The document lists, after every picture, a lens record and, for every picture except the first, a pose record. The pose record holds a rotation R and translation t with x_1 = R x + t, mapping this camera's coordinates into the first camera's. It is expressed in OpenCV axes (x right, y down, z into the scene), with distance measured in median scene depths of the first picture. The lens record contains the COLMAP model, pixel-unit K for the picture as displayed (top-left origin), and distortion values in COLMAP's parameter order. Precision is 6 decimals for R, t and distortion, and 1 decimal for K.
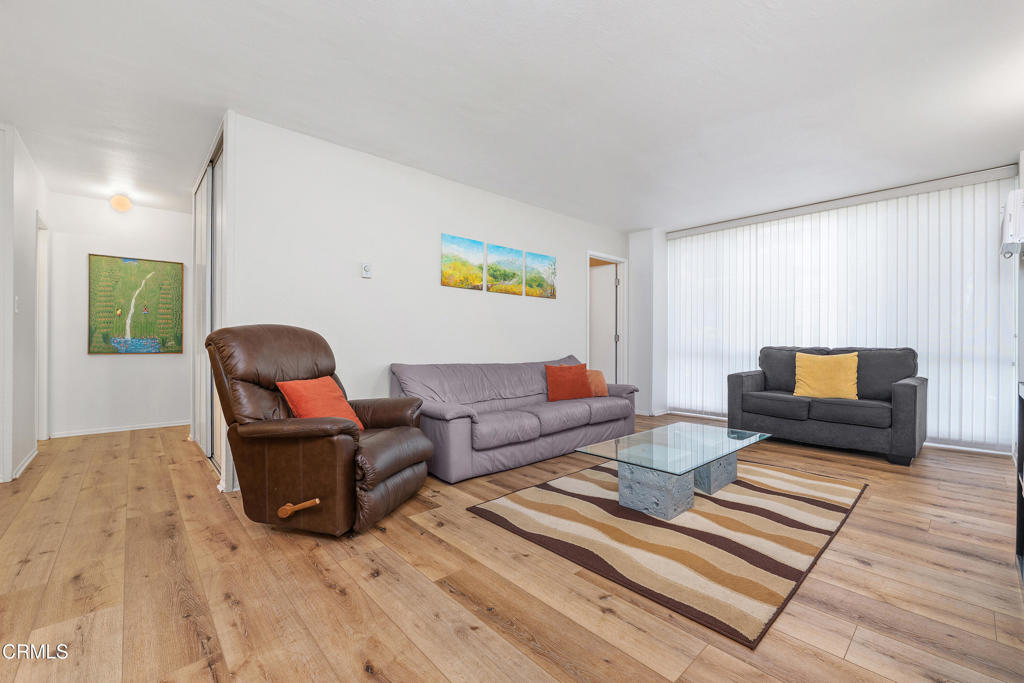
lens RADIAL K [[420.6, 0, 520.9], [0, 420.6, 340.2], [0, 0, 1]] dist [-0.014723, 0.000887]
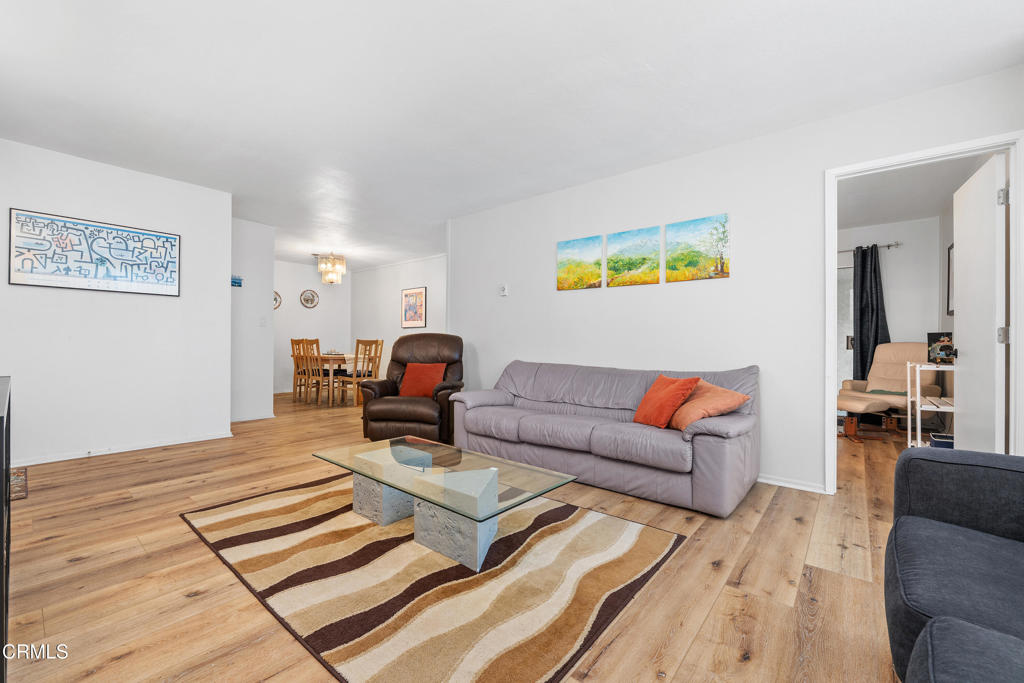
lens RADIAL K [[420.6, 0, 521.3], [0, 420.6, 343.3], [0, 0, 1]] dist [-0.014723, 0.000887]
pose [[0.139693, -0.000574, -0.990195, 0.805001], [0.000757, 1.000000, -0.000473, 0.004671], [0.990195, -0.000684, 0.139693, 0.702028]]
